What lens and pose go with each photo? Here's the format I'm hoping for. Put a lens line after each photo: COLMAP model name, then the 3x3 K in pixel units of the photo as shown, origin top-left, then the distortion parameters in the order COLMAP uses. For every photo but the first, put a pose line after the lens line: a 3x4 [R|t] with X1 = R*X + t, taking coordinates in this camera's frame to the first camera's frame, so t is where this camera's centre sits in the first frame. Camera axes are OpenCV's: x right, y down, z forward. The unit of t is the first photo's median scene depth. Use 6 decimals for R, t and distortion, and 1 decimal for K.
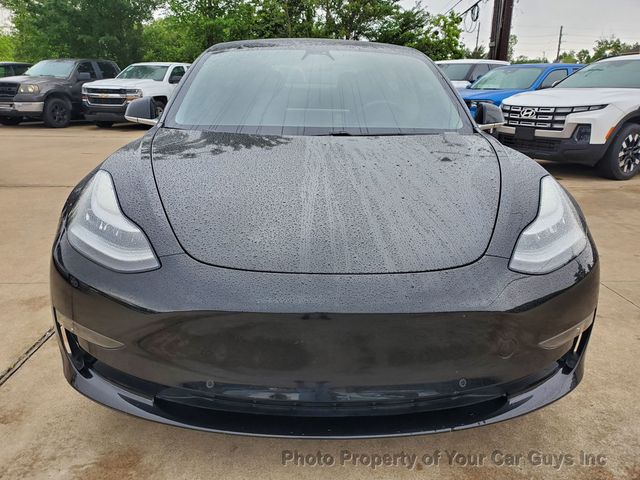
lens RADIAL K [[501.0, 0, 316.4], [0, 501.0, 228.2], [0, 0, 1]] dist [0.008276, 0.014784]
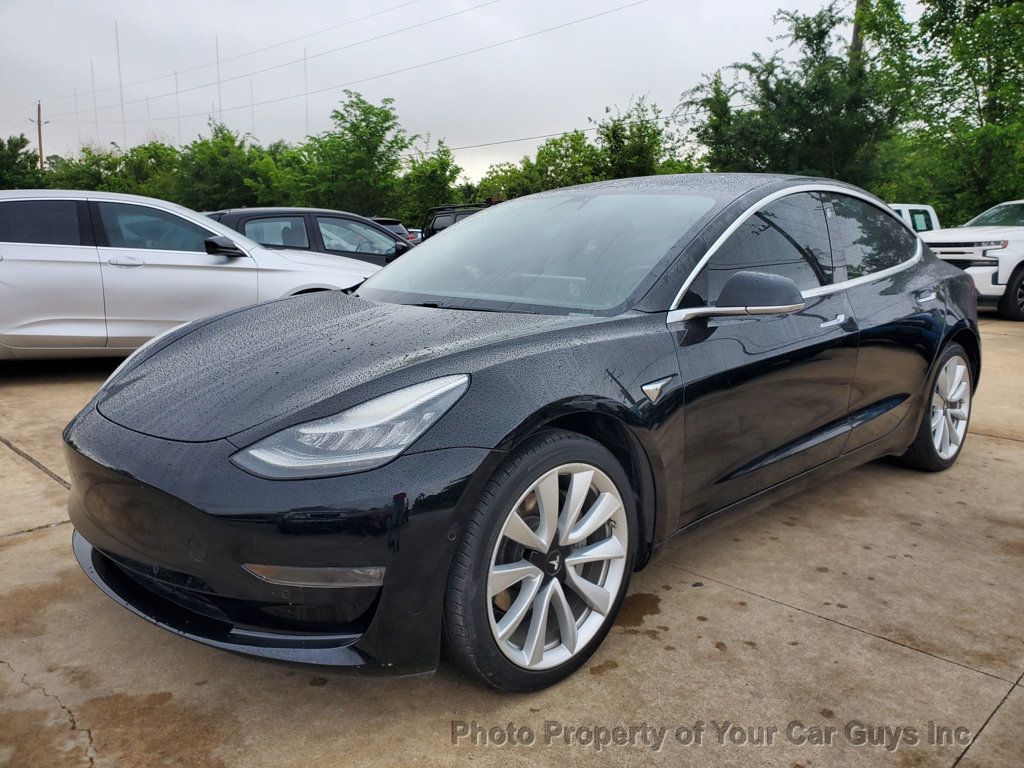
lens RADIAL K [[801.6, 0, 511.6], [0, 801.6, 392.0], [0, 0, 1]] dist [0.008276, 0.014784]
pose [[0.670408, 0.130952, -0.730346, 1.064635], [-0.198326, 0.980116, -0.006314, -0.072151], [0.714997, 0.149079, 0.683048, 0.266445]]
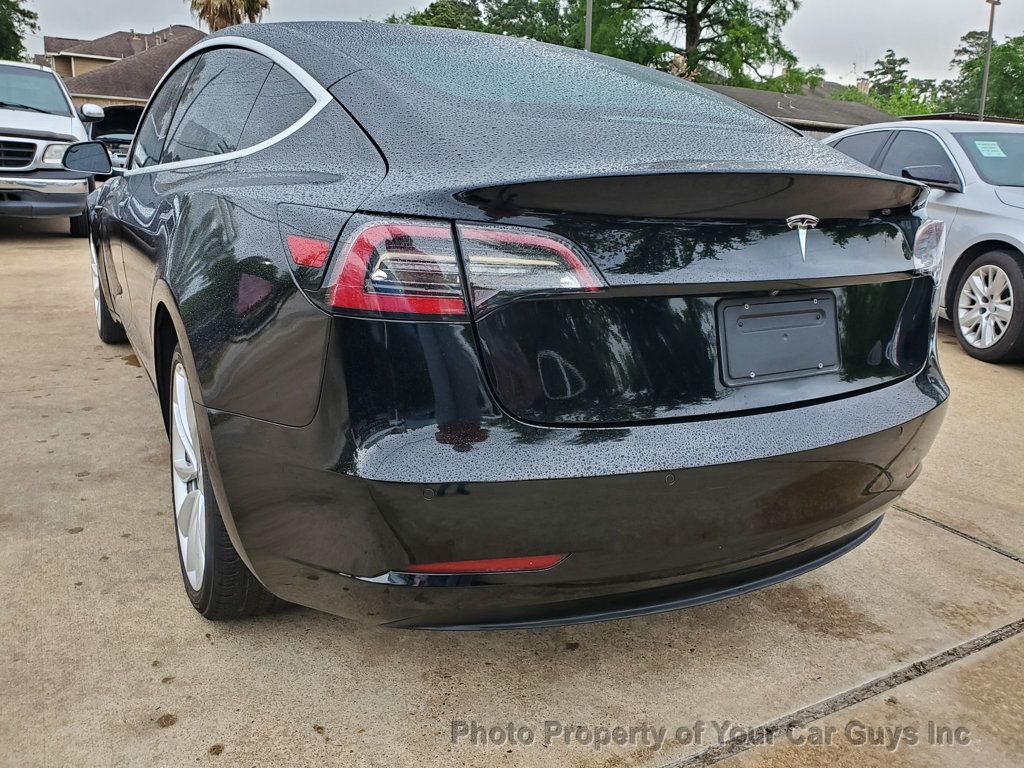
lens RADIAL K [[801.6, 0, 515.6], [0, 801.6, 381.5], [0, 0, 1]] dist [0.008276, 0.014784]
pose [[-0.878050, 0.073503, -0.472891, 0.482361], [-0.187210, 0.856637, 0.480756, -0.822955], [0.440433, 0.510657, -0.738409, 3.039432]]
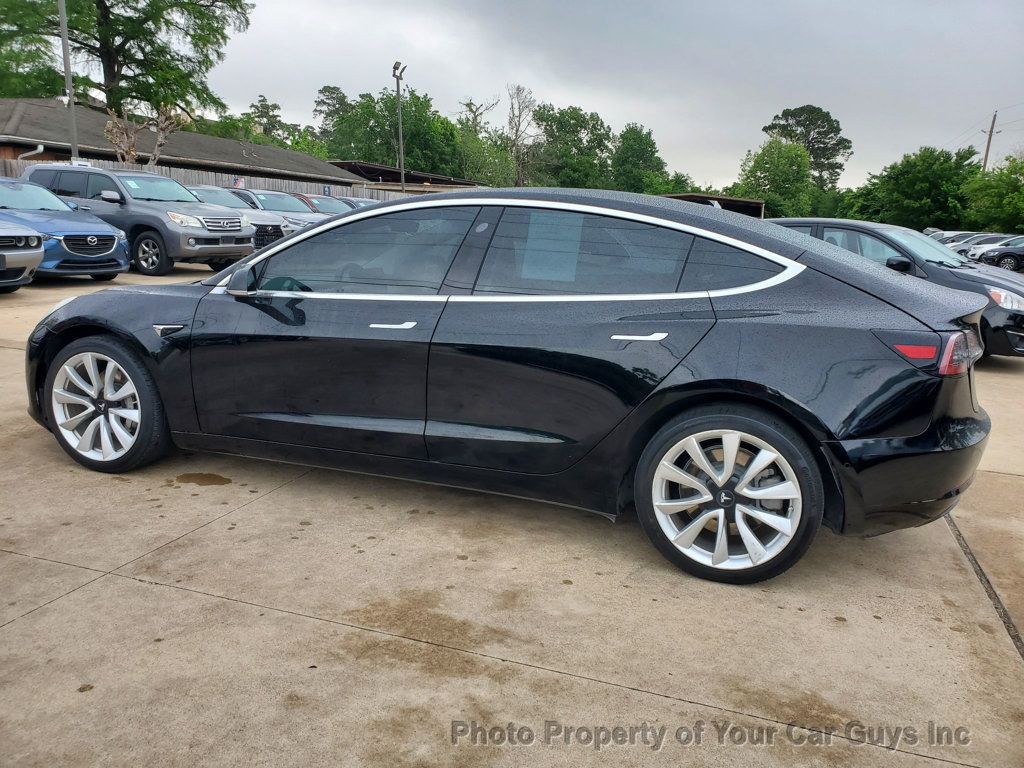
lens RADIAL K [[801.6, 0, 509.9], [0, 801.6, 384.5], [0, 0, 1]] dist [0.008276, 0.014784]
pose [[-0.346850, 0.159276, -0.924298, 1.746346], [-0.302487, 0.913822, 0.270982, -0.689084], [0.887804, 0.373578, -0.268780, 2.259589]]
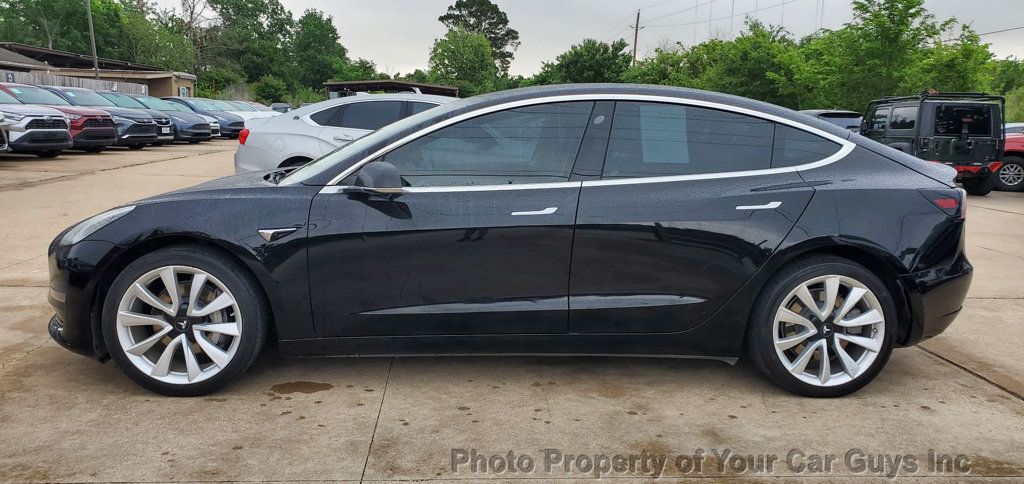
lens RADIAL K [[805.6, 0, 517.5], [0, 805.6, 247.3], [0, 0, 1]] dist [0.031511, -0.024121]
pose [[0.043975, 0.145487, -0.988382, 2.044059], [-0.295765, 0.946885, 0.126219, -0.440952], [0.954248, 0.286779, 0.084670, 1.456381]]
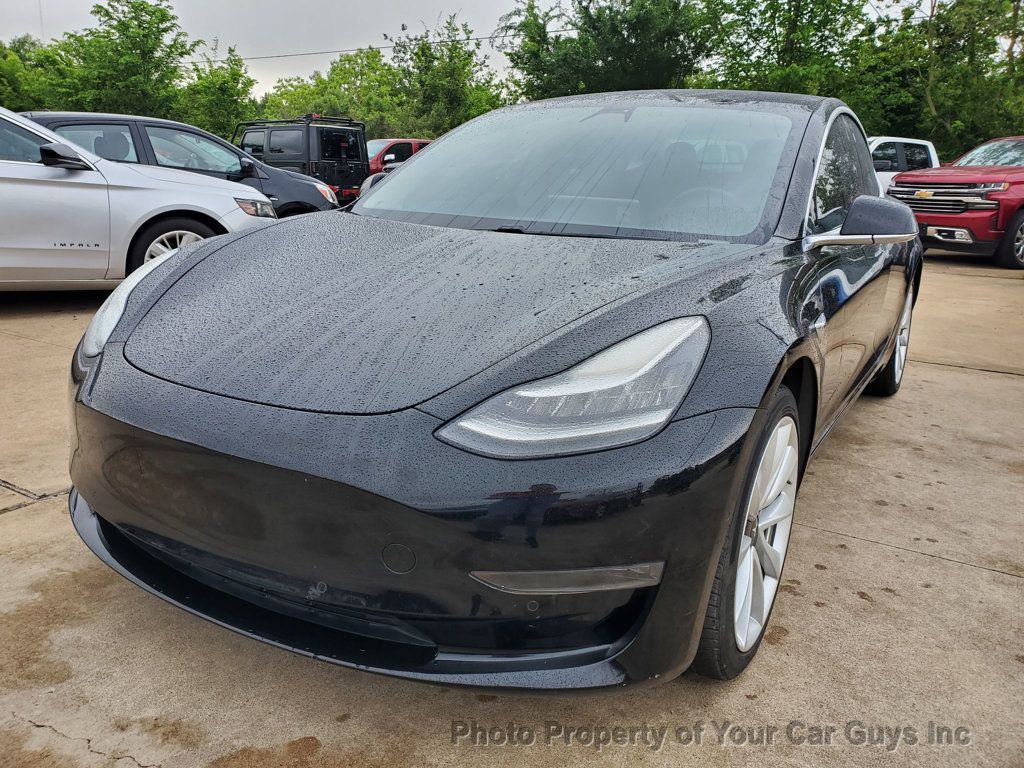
lens RADIAL K [[801.6, 0, 502.7], [0, 801.6, 376.6], [0, 0, 1]] dist [0.008276, 0.014784]
pose [[0.834671, 0.152480, -0.529220, 0.626047], [-0.170081, 0.985306, 0.015642, -0.013867], [0.523829, 0.076955, 0.848341, 0.125667]]
